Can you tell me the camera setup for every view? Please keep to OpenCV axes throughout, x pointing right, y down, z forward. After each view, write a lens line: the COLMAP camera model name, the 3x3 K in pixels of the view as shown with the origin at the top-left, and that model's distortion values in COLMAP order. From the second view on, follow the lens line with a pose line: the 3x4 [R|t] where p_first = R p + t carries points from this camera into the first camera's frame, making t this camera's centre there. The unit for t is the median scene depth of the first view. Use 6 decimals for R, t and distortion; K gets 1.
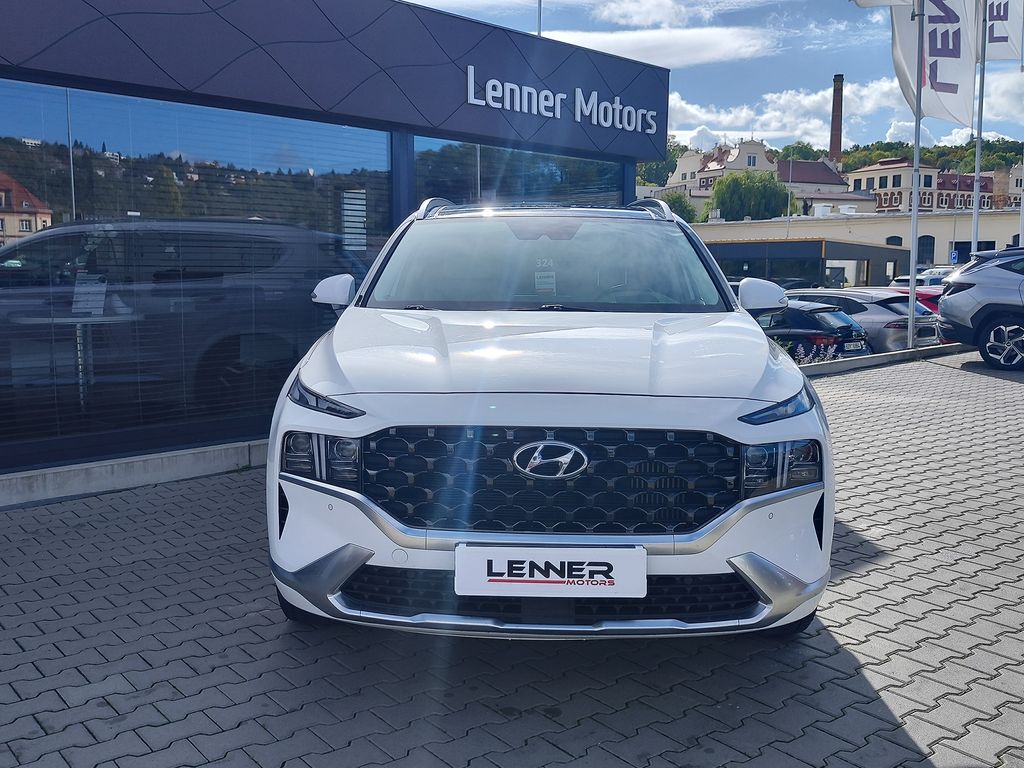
lens RADIAL K [[1080.4, 0, 489.4], [0, 1080.4, 381.7], [0, 0, 1]] dist [0.003071, 0.005440]
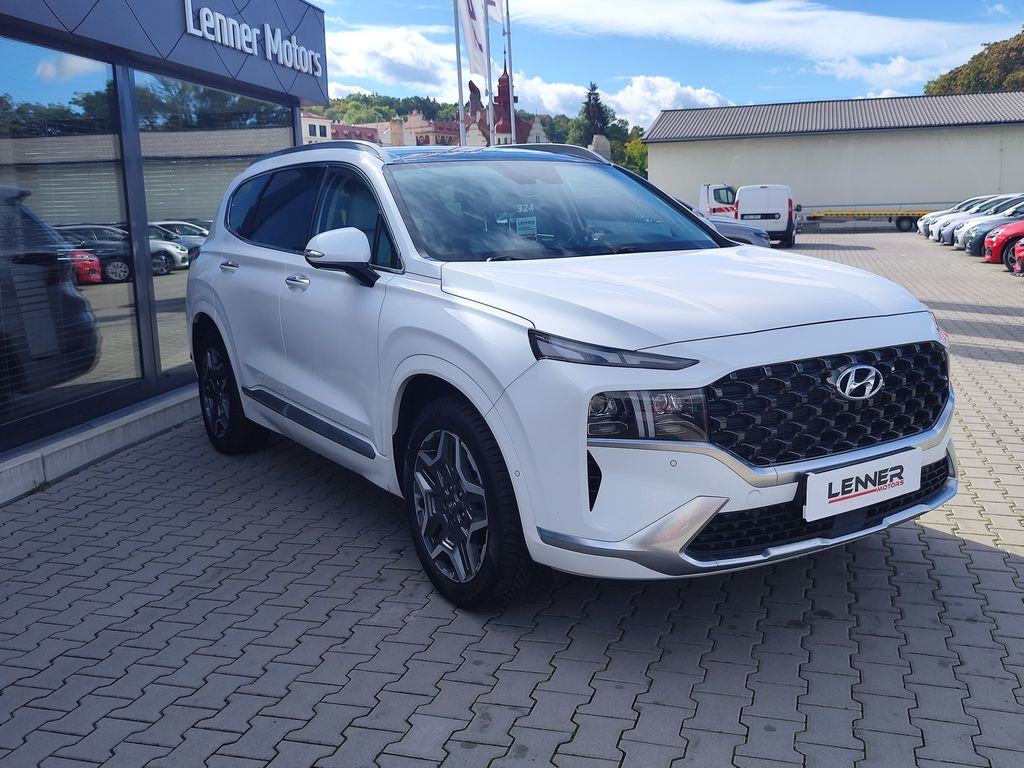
lens RADIAL K [[1049.7, 0, 513.0], [0, 1049.7, 407.3], [0, 0, 1]] dist [0.143314, -0.504498]
pose [[0.791777, -0.141079, 0.594295, -0.768207], [0.099603, 0.989759, 0.102258, -0.041153], [-0.602635, -0.021772, 0.797720, 0.323997]]
